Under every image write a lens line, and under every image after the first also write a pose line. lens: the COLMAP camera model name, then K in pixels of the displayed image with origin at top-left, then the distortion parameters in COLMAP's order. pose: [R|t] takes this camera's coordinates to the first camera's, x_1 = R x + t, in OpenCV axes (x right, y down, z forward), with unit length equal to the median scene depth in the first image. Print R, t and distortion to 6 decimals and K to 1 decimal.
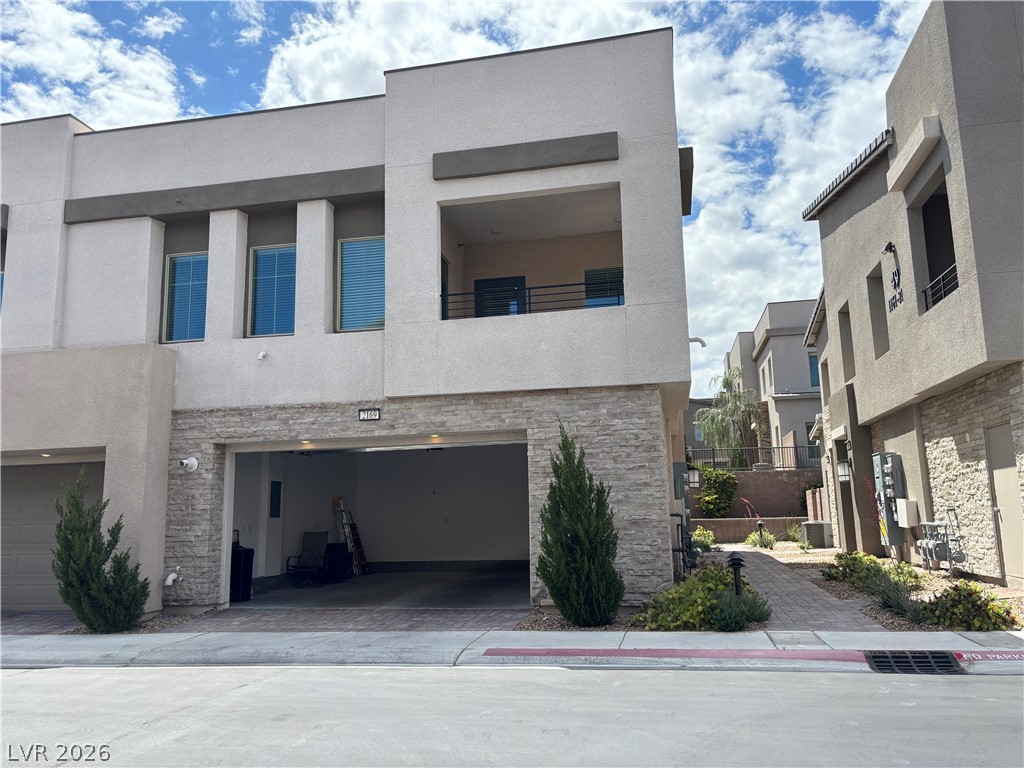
lens RADIAL K [[762.3, 0, 512.0], [0, 762.3, 384.0], [0, 0, 1]] dist [0.065652, -0.083904]
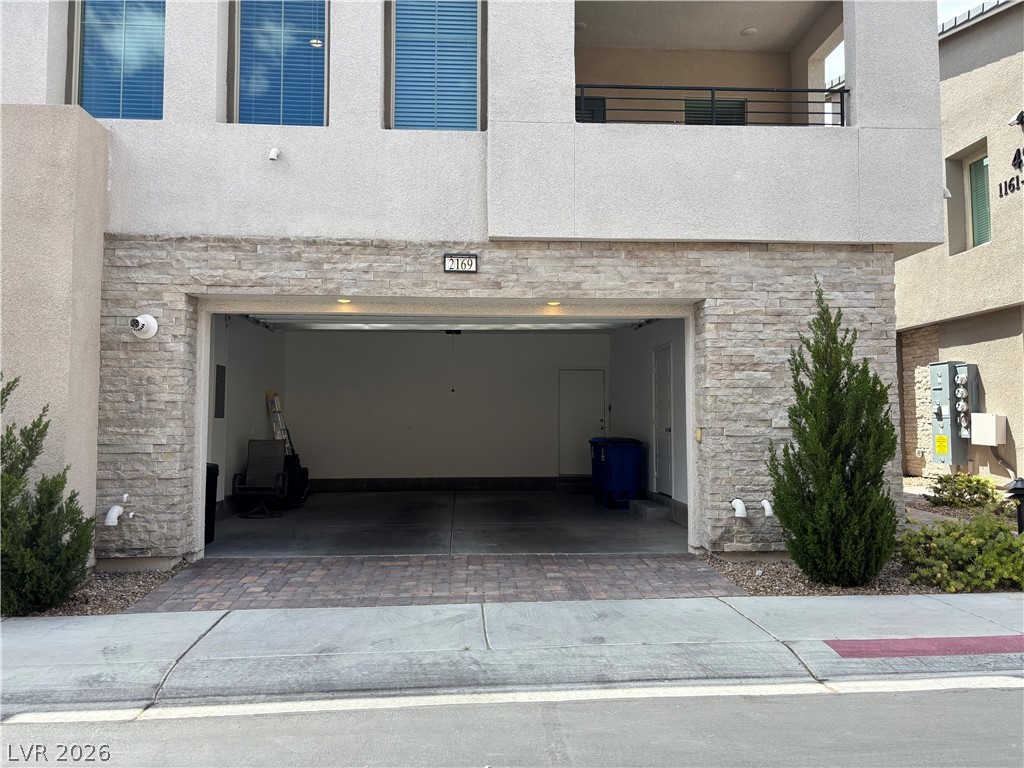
lens RADIAL K [[762.3, 0, 512.0], [0, 762.3, 384.0], [0, 0, 1]] dist [0.065652, -0.083904]
pose [[0.964633, 0.034656, 0.261307, -0.296521], [-0.064700, 0.992123, 0.107263, 0.066203], [-0.255531, -0.120376, 0.959278, 0.349878]]
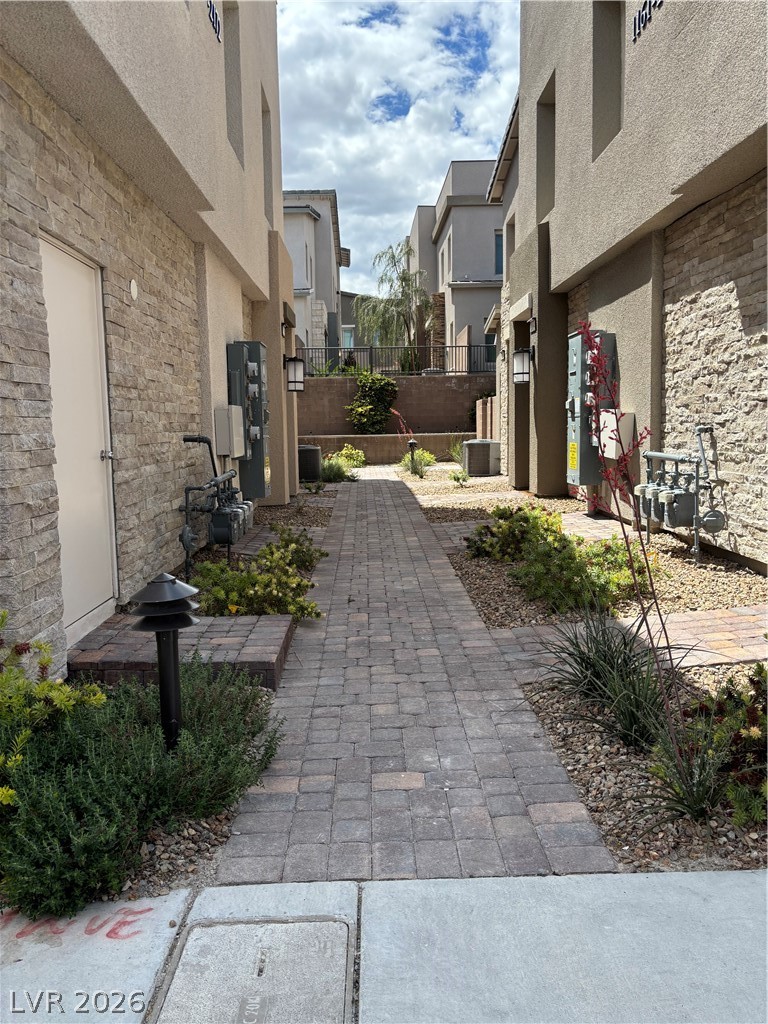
lens RADIAL K [[790.5, 0, 384.0], [0, 790.5, 512.0], [0, 0, 1]] dist [0.006569, 0.002438]
pose [[0.972708, -0.020600, 0.231118, 0.240903], [-0.043296, 0.962445, 0.268003, 0.085403], [-0.227959, -0.270695, 0.935285, 0.552247]]
